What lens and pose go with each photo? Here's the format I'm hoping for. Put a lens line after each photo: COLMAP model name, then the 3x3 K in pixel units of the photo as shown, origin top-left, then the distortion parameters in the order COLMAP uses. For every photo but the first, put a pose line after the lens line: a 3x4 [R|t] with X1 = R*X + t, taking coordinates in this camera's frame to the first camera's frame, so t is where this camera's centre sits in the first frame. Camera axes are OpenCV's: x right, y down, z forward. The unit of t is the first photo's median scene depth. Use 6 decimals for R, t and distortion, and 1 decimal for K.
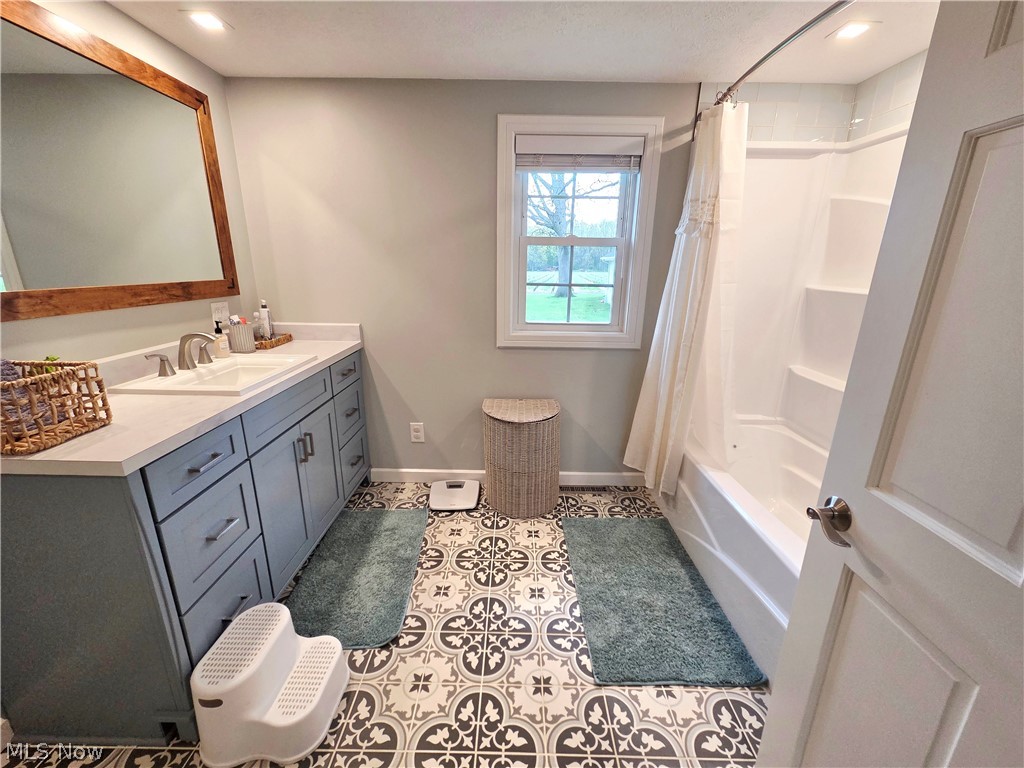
lens RADIAL K [[416.9, 0, 507.6], [0, 416.9, 379.9], [0, 0, 1]] dist [0.002856, 0.000160]
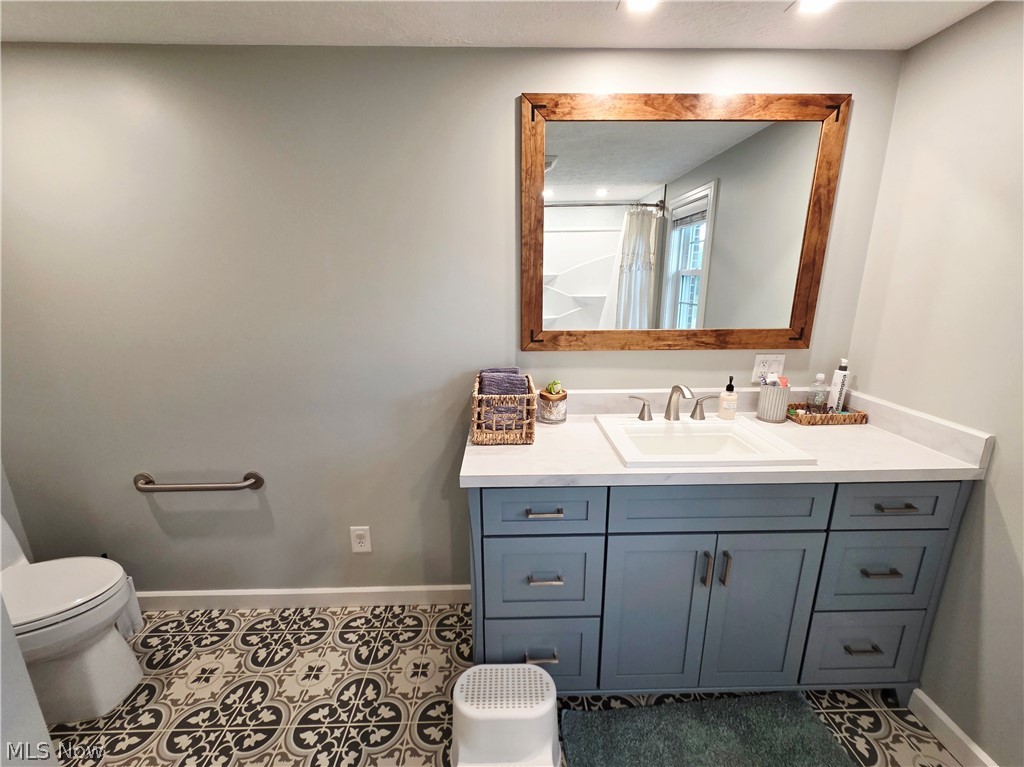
lens RADIAL K [[416.9, 0, 509.6], [0, 416.9, 385.2], [0, 0, 1]] dist [0.002856, 0.000160]
pose [[0.046252, 0.229427, -0.972226, 0.117636], [-0.264752, 0.941278, 0.209528, -0.177246], [0.963207, 0.247708, 0.104277, 0.458478]]
